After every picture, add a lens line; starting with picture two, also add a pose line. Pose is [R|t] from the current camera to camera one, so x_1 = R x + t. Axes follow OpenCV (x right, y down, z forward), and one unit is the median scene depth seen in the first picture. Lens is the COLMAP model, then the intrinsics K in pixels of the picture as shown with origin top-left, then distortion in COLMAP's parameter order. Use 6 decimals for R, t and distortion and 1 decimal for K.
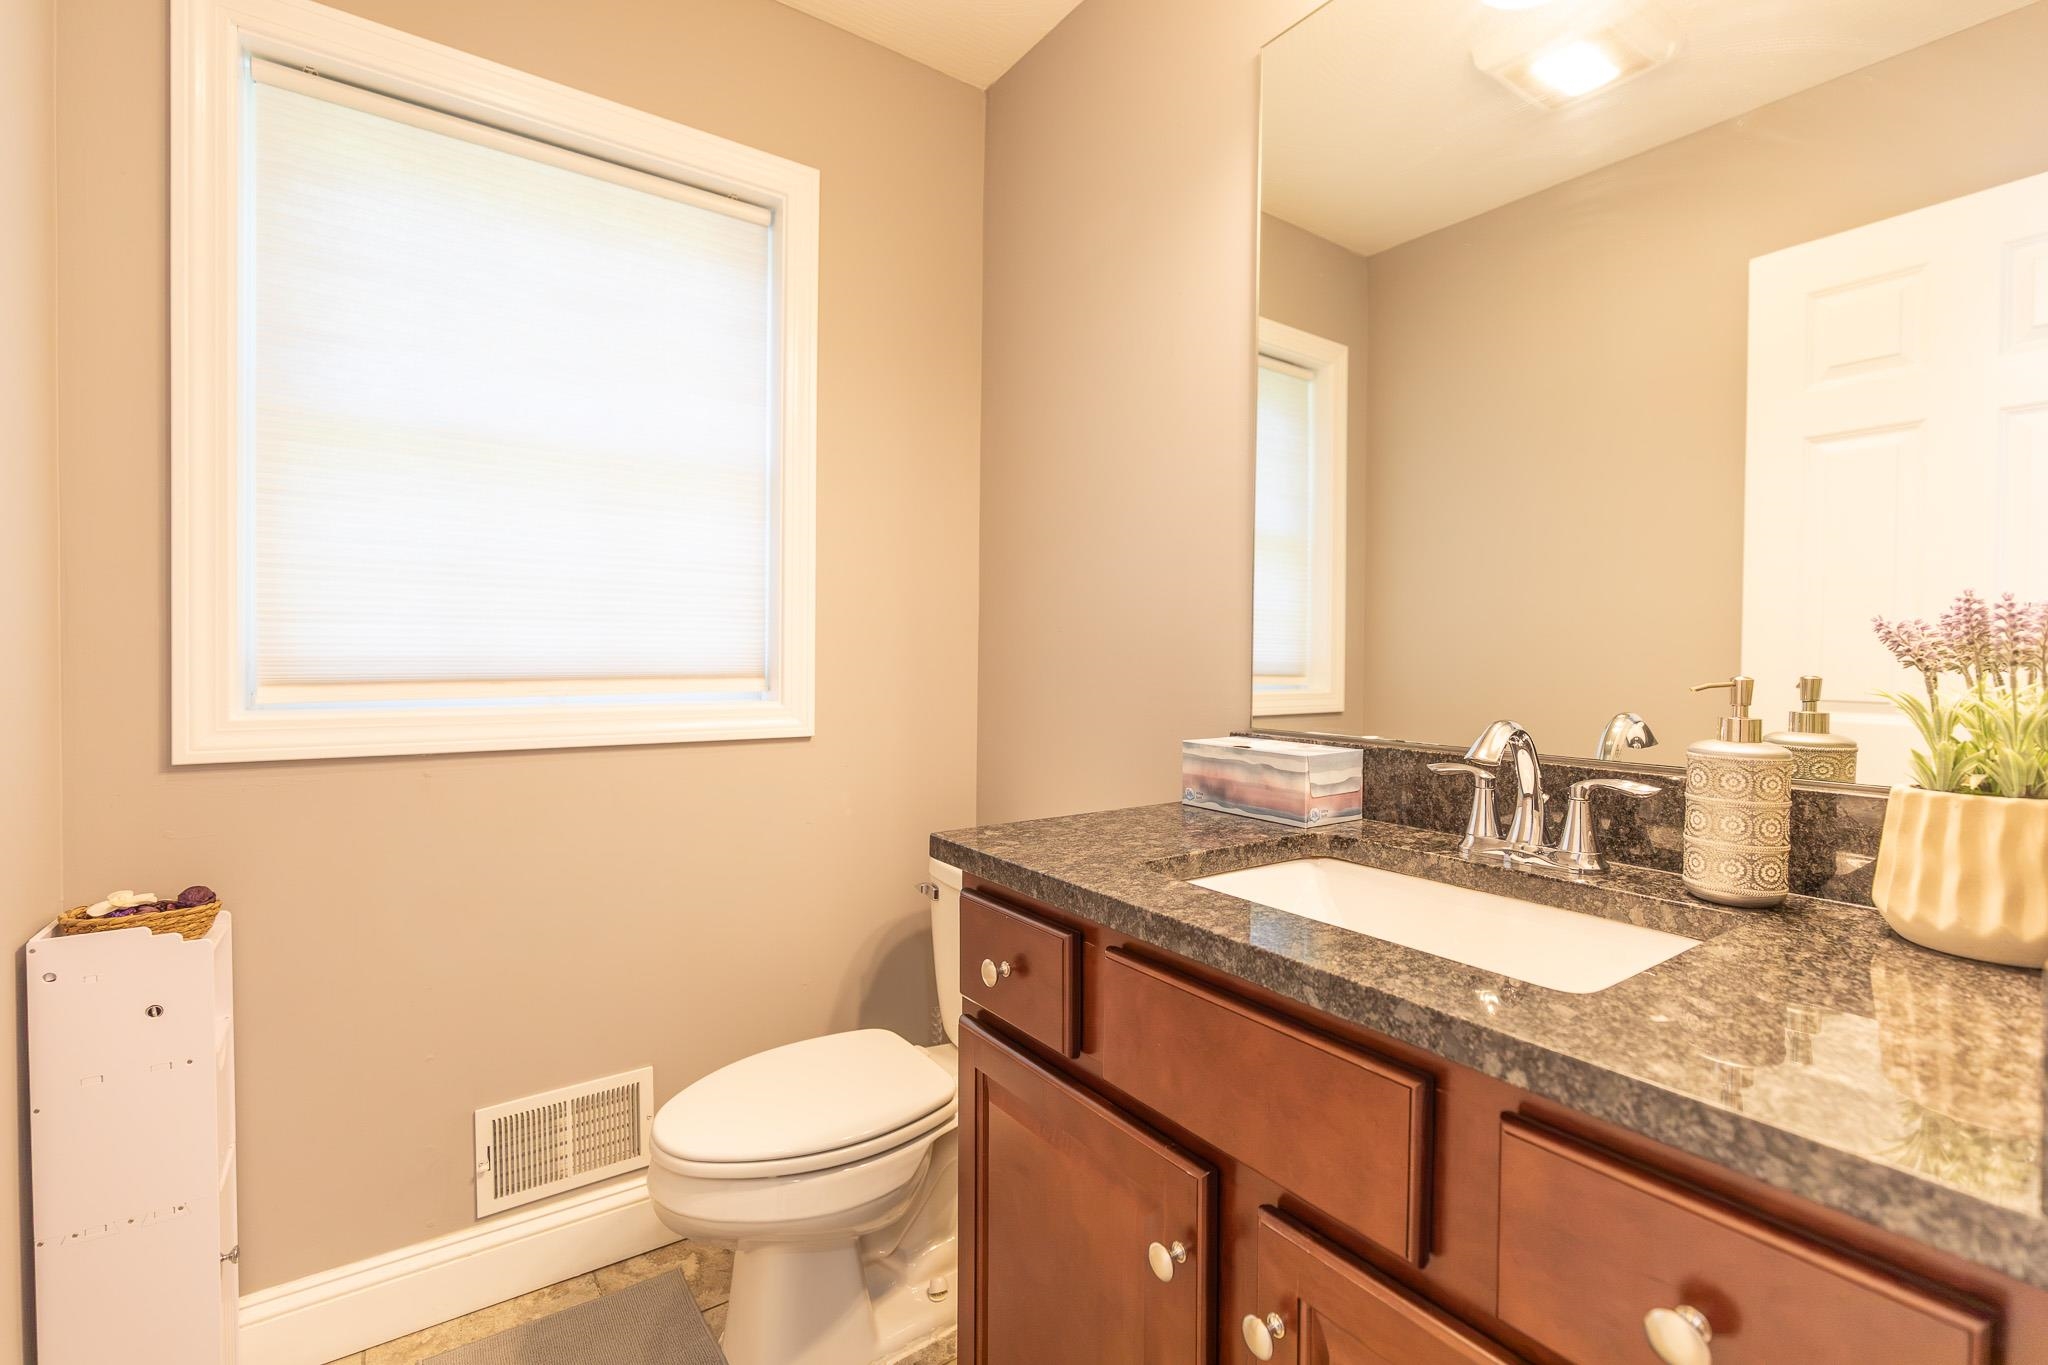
lens RADIAL K [[909.1, 0, 1045.1], [0, 909.1, 682.7], [0, 0, 1]] dist [0.008916, -0.002602]
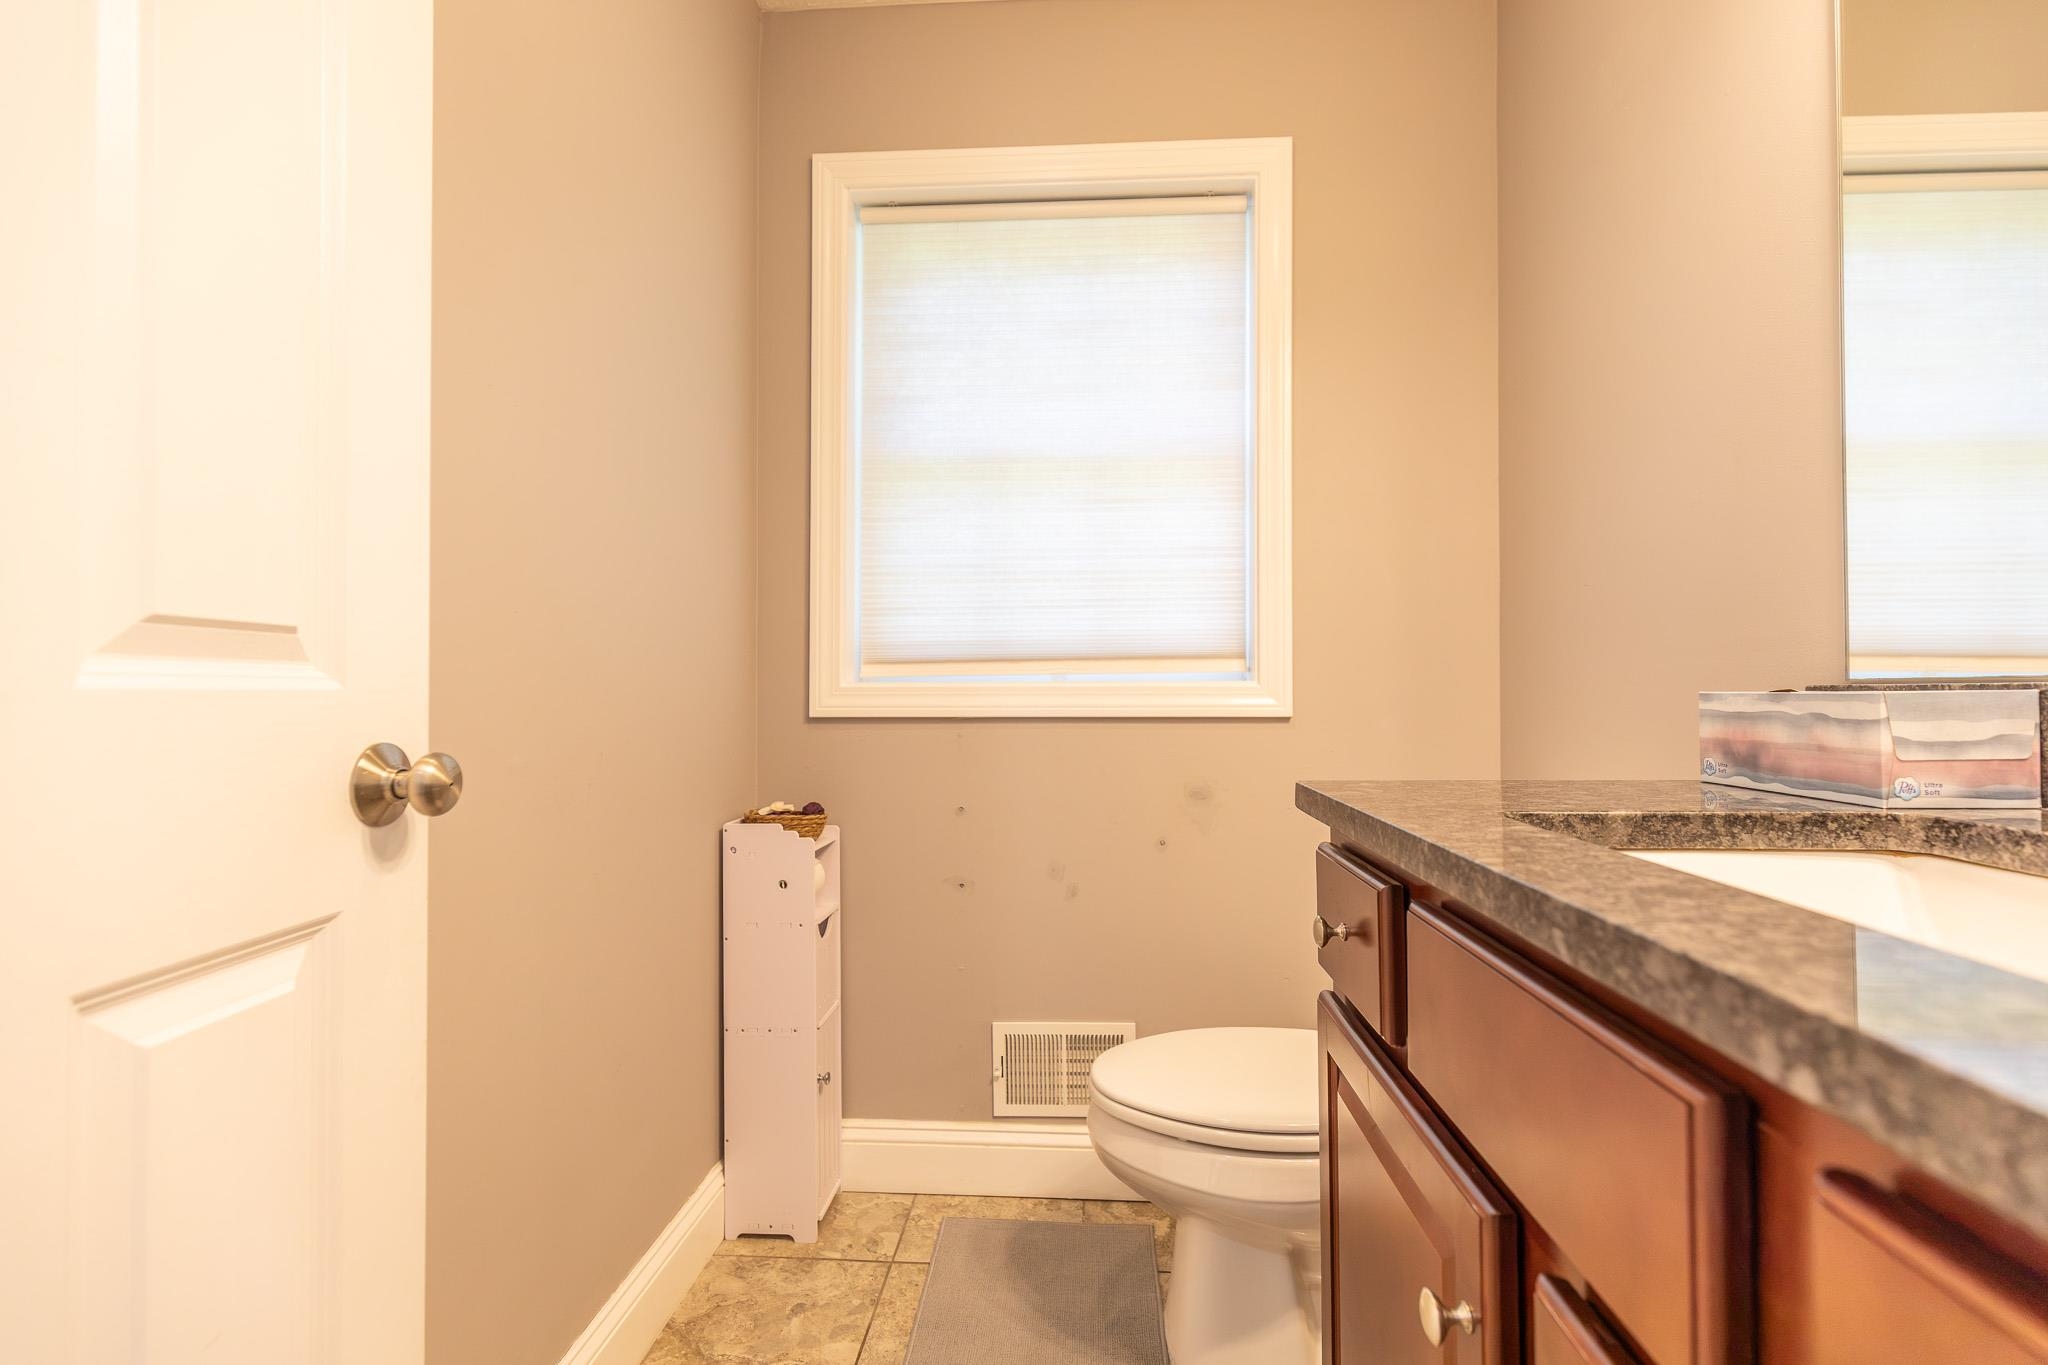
lens RADIAL K [[909.1, 0, 1038.0], [0, 909.1, 682.9], [0, 0, 1]] dist [0.008916, -0.002602]
pose [[0.781015, -0.019042, -0.624222, 0.207693], [-0.006495, 0.999233, -0.038608, 0.093619], [0.624479, 0.034208, 0.780292, 0.128465]]
